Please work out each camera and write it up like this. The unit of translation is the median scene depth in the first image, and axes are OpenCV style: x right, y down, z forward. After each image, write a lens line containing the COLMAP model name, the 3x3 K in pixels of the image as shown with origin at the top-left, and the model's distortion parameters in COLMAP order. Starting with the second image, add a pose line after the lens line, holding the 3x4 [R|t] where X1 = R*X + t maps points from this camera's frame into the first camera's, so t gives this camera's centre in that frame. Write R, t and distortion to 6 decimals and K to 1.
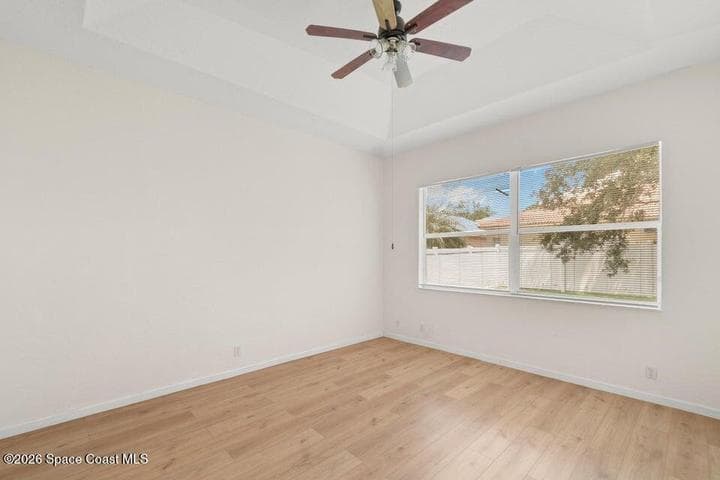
lens RADIAL K [[317.8, 0, 354.3], [0, 317.8, 256.3], [0, 0, 1]] dist [-0.003124, -0.000511]
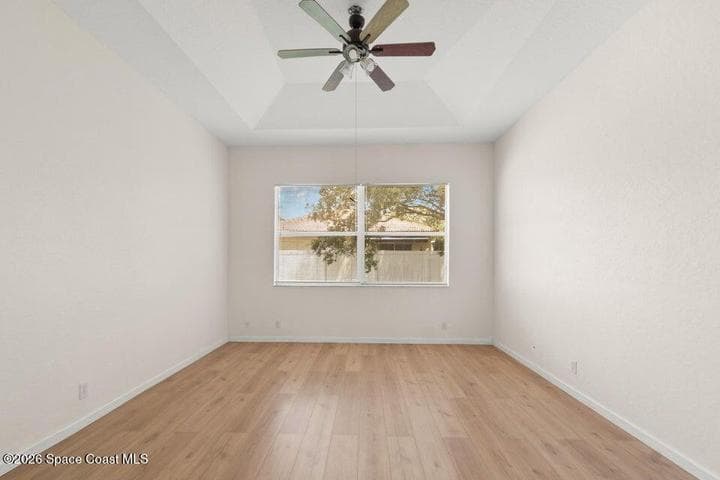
lens RADIAL K [[317.8, 0, 354.3], [0, 317.8, 256.3], [0, 0, 1]] dist [-0.003124, -0.000511]
pose [[0.711540, 0.009838, 0.702576, -0.362679], [0.004790, 0.999811, -0.018852, 0.031591], [-0.702629, 0.016779, 0.711359, 0.116461]]
